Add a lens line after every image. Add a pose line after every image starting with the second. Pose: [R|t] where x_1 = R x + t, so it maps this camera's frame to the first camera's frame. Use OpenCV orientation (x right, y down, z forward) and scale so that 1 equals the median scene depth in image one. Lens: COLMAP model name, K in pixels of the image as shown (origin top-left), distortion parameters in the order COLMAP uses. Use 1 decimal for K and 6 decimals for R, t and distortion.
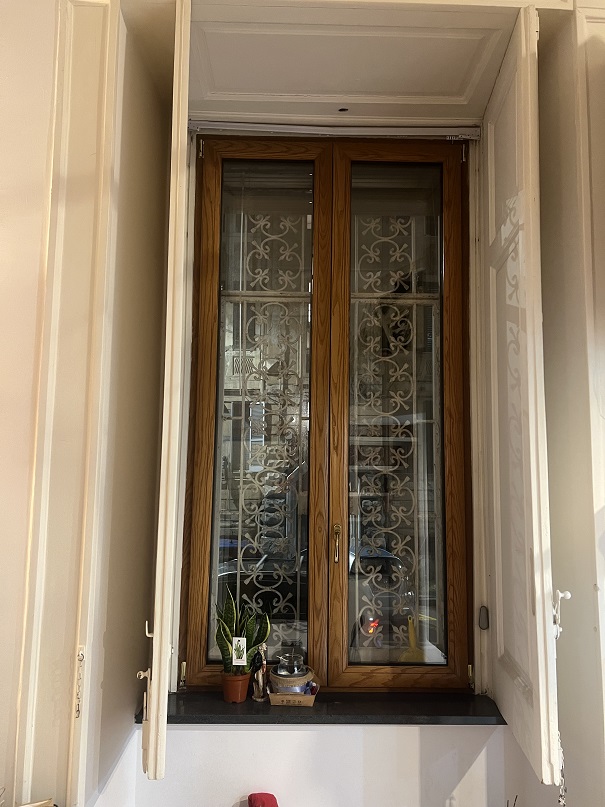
lens RADIAL K [[609.4, 0, 299.4], [0, 609.4, 405.5], [0, 0, 1]] dist [0.064216, -0.076005]
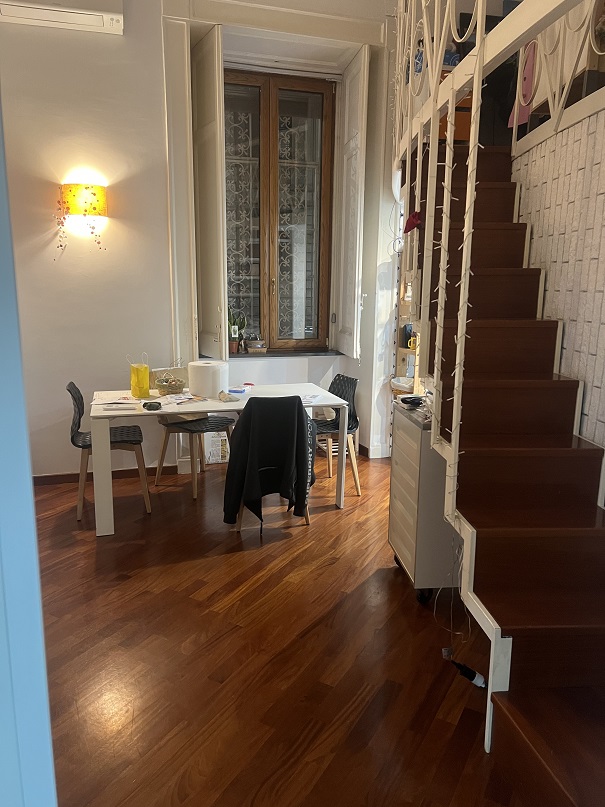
lens RADIAL K [[593.5, 0, 302.5], [0, 593.5, 411.3], [0, 0, 1]] dist [0.020892, -0.001696]
pose [[0.963156, -0.061202, 0.261886, -0.456429], [-0.028216, 0.945394, 0.324707, -0.053694], [-0.267458, -0.320133, 0.908835, -1.210654]]
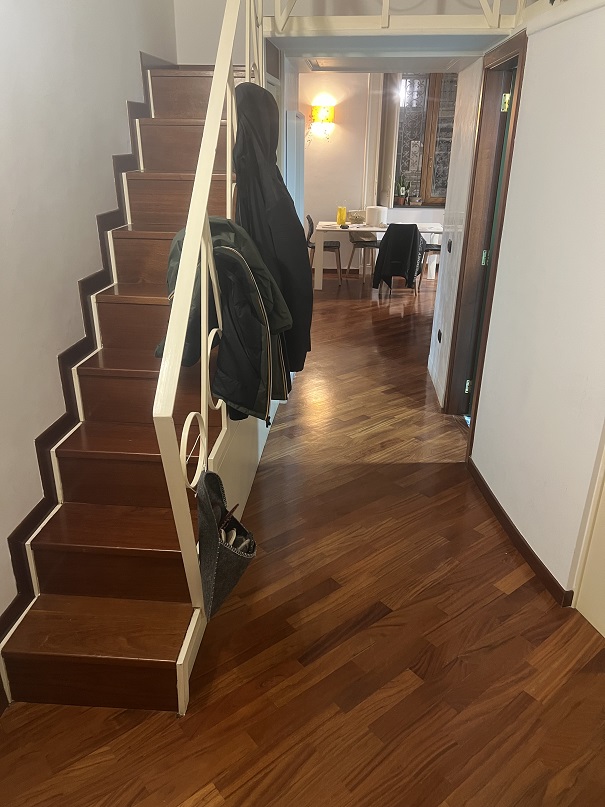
lens RADIAL K [[609.4, 0, 297.1], [0, 609.4, 404.6], [0, 0, 1]] dist [0.064216, -0.076005]
pose [[0.994791, 0.037012, -0.094978, -0.335108], [0.015551, 0.865740, 0.500252, -0.366478], [0.100741, -0.499123, 0.860655, -2.981146]]
